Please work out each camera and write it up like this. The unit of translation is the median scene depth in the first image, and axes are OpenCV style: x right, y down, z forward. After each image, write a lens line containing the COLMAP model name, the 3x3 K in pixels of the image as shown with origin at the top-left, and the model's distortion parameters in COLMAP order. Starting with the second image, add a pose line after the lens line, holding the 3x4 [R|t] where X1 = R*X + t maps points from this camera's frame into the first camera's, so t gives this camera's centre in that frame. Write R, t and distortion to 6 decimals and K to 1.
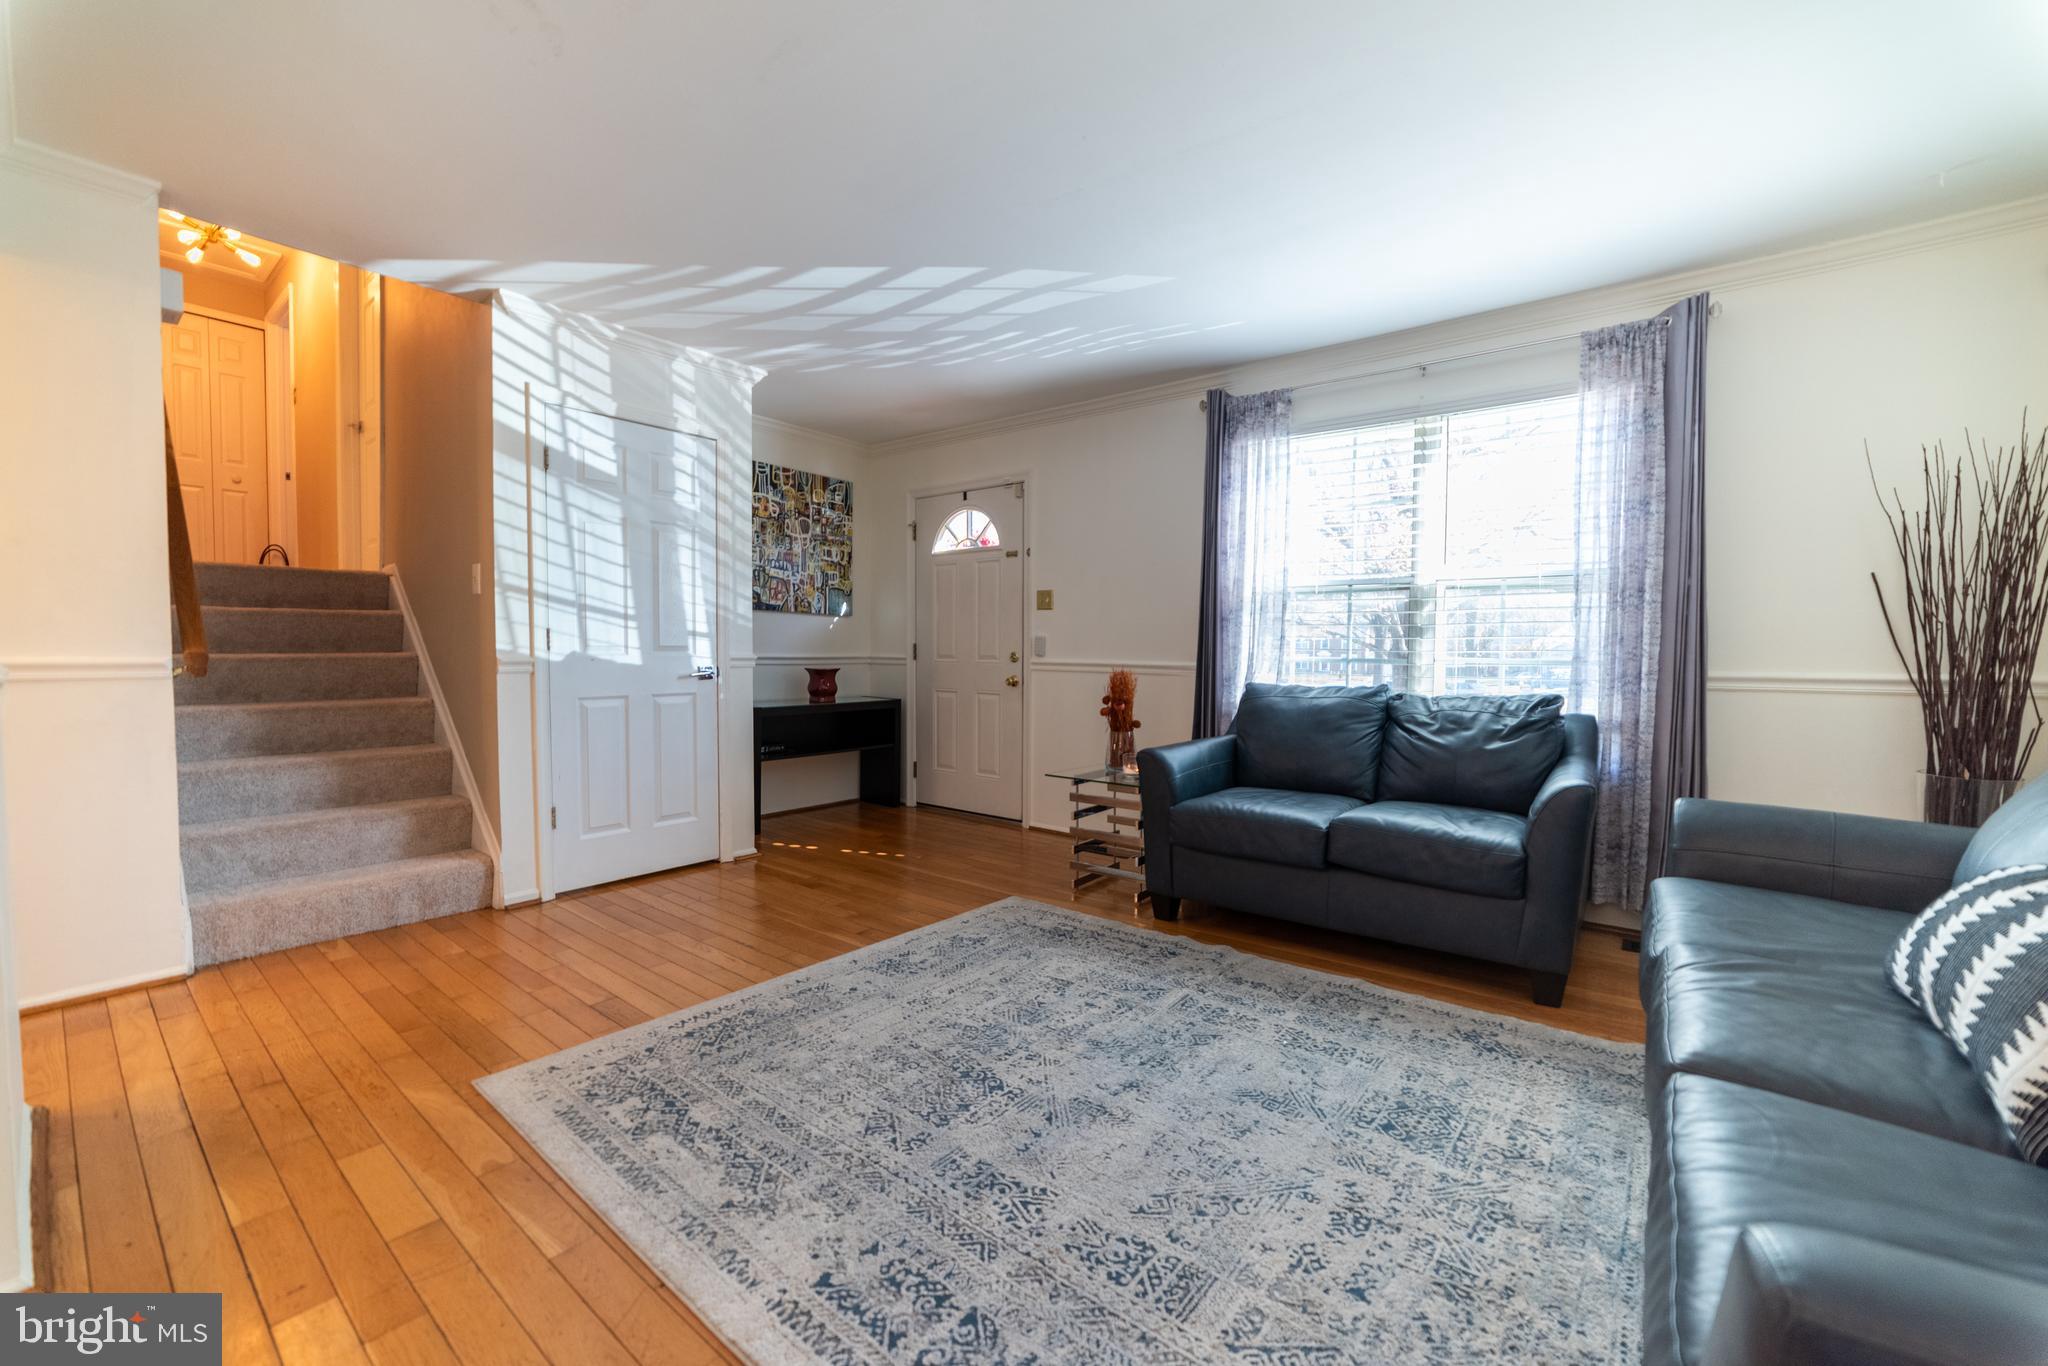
lens RADIAL K [[812.6, 0, 1040.8], [0, 812.6, 683.9], [0, 0, 1]] dist [-0.039929, 0.009939]
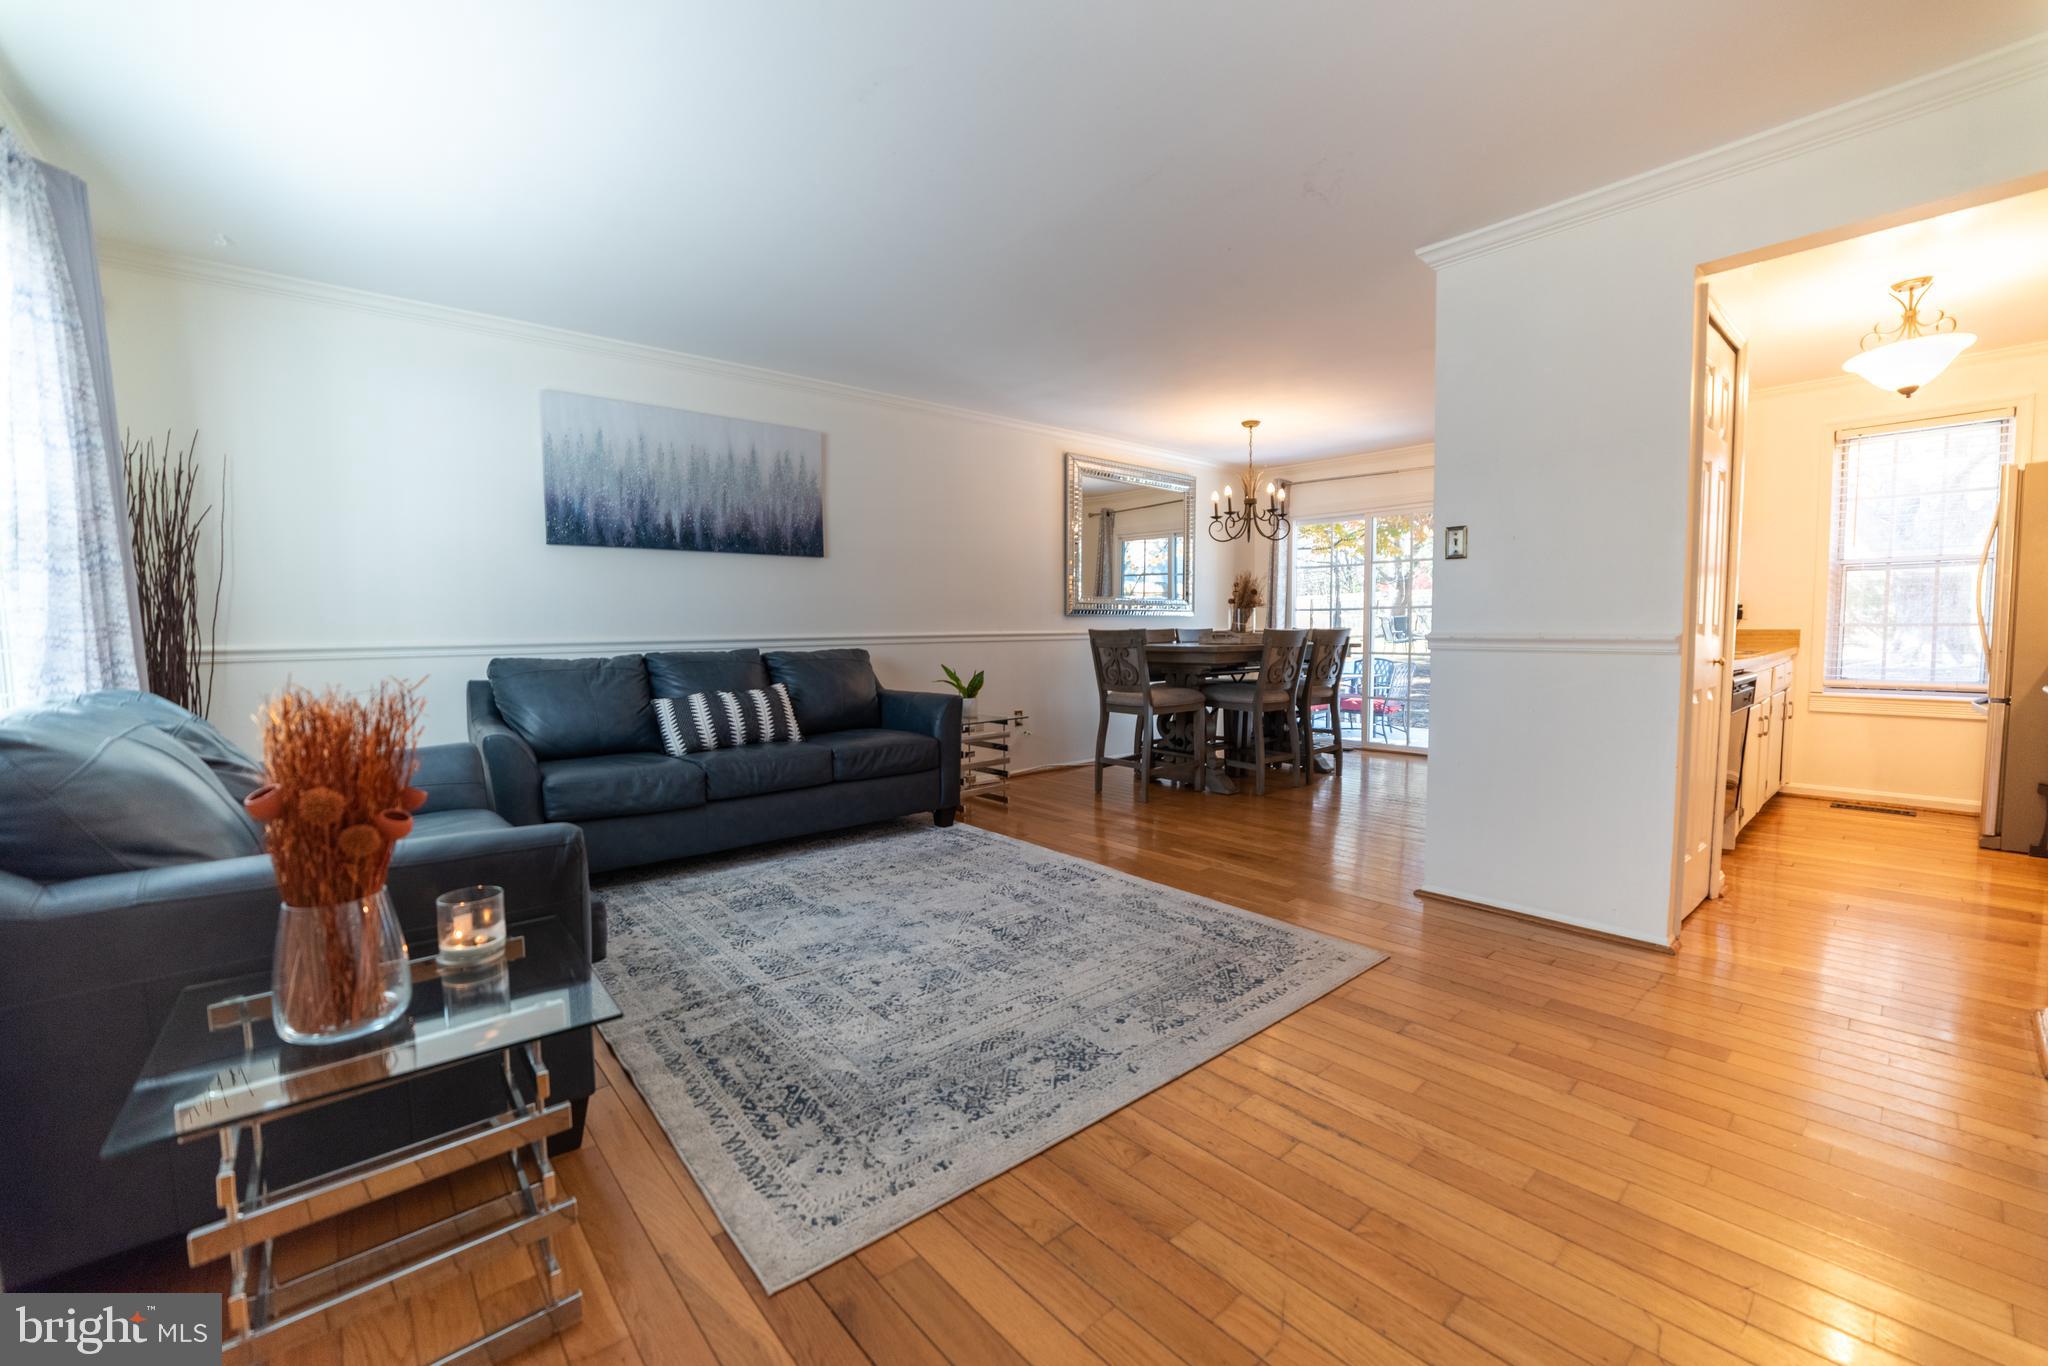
lens RADIAL K [[819.9, 0, 1043.7], [0, 819.9, 680.4], [0, 0, 1]] dist [-0.033431, 0.005334]
pose [[-0.983136, -0.011906, 0.182489, -0.249924], [0.007833, 0.994221, 0.107064, -0.059949], [-0.182709, 0.106688, -0.977361, 1.487986]]
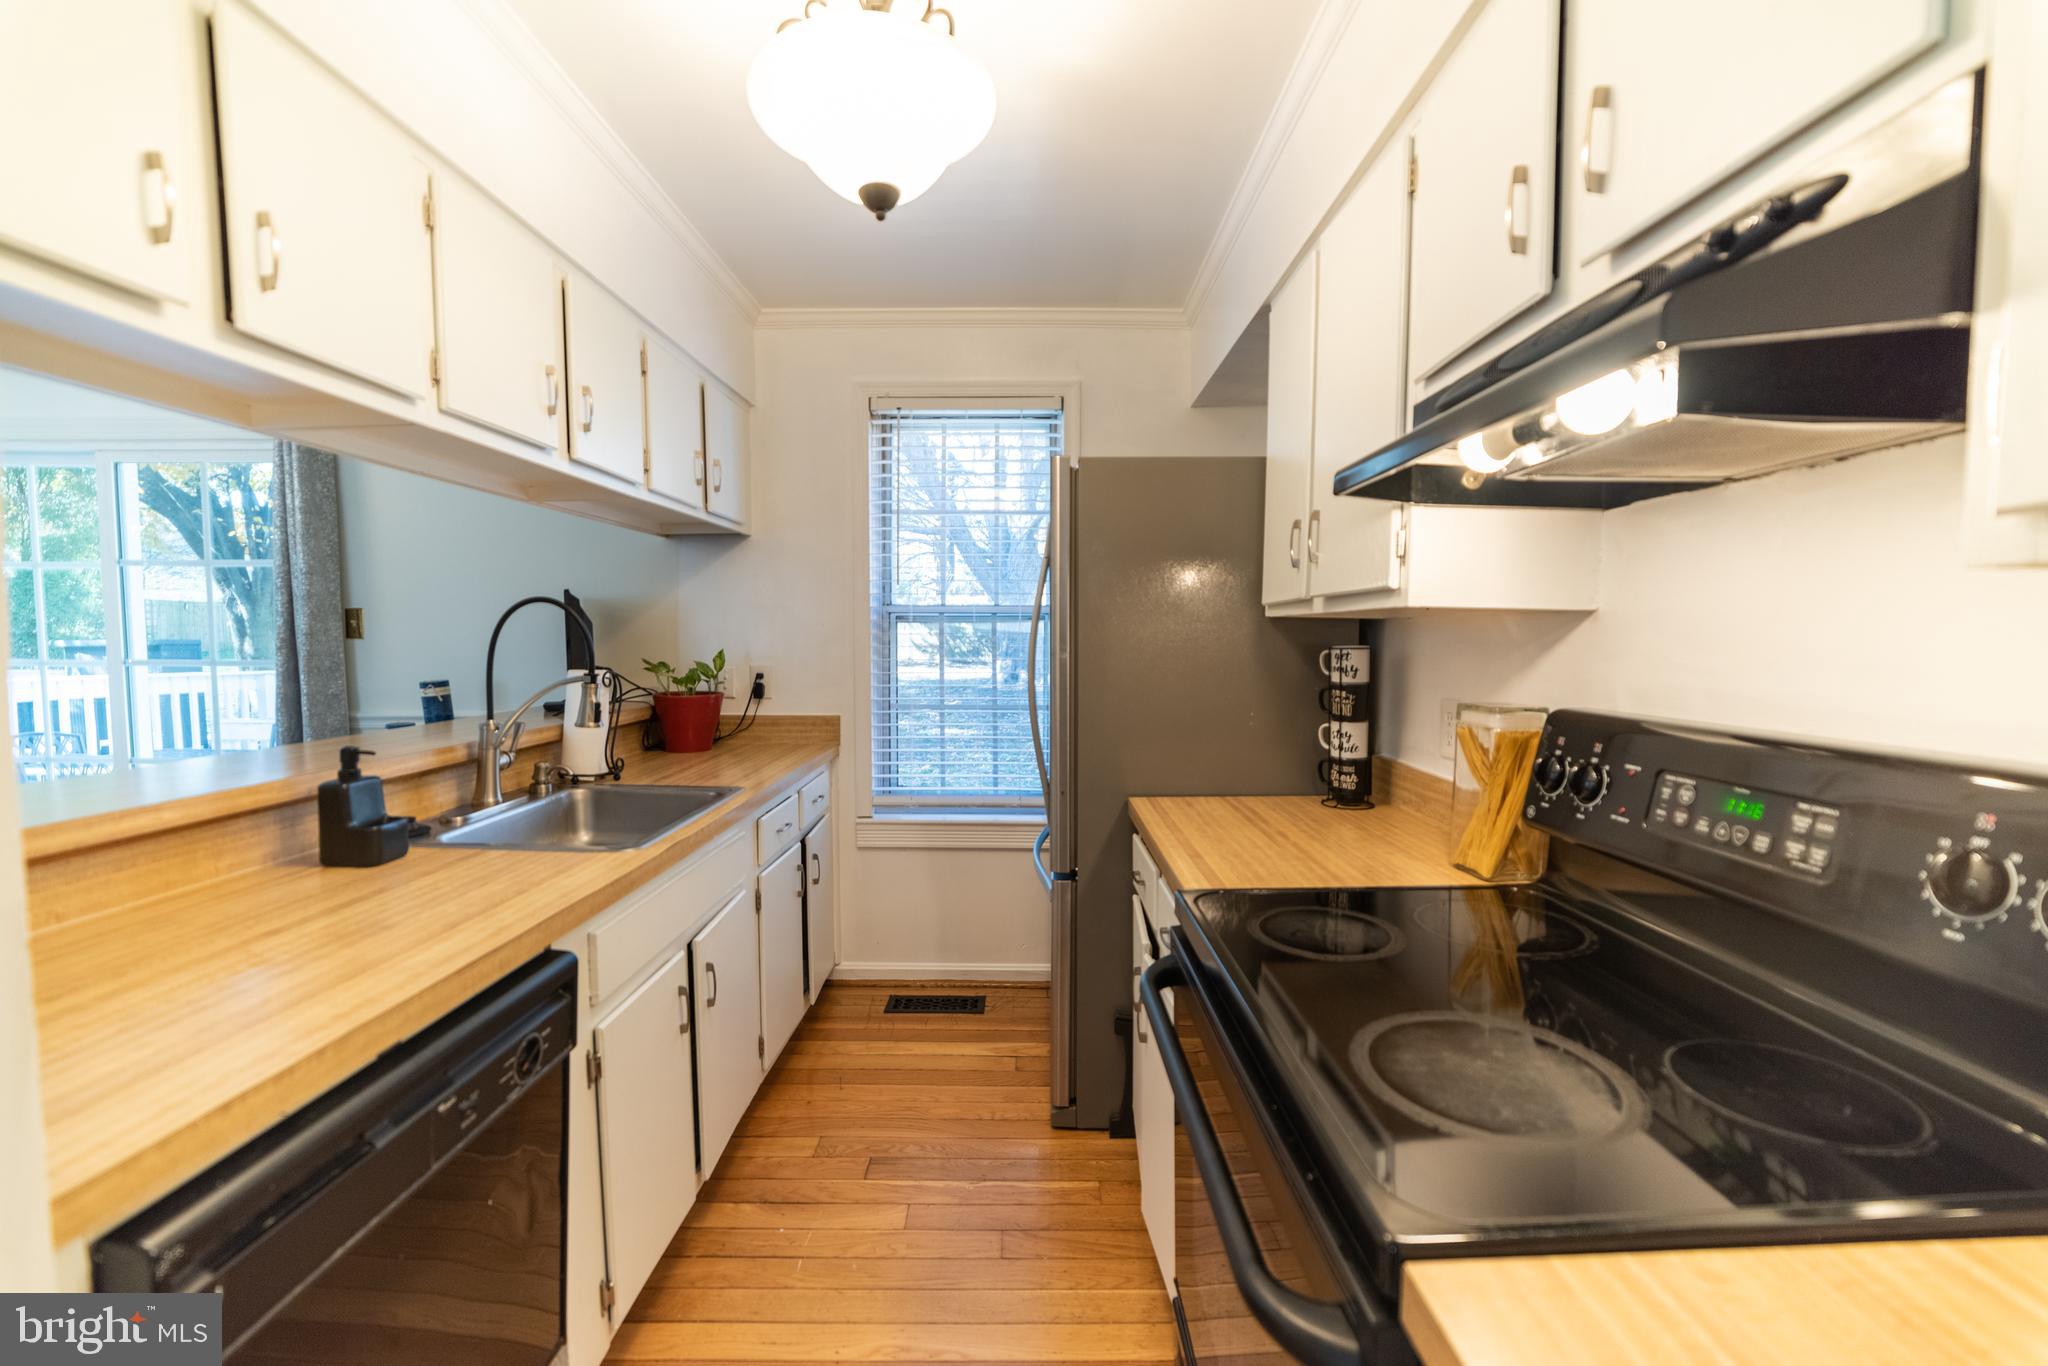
lens RADIAL K [[806.4, 0, 1031.2], [0, 806.4, 686.1], [0, 0, 1]] dist [-0.034574, 0.008822]
pose [[-0.789379, 0.027245, -0.613302, -1.009176], [-0.035833, 0.995267, 0.090334, -0.111161], [0.612860, 0.093284, -0.784666, 0.575993]]
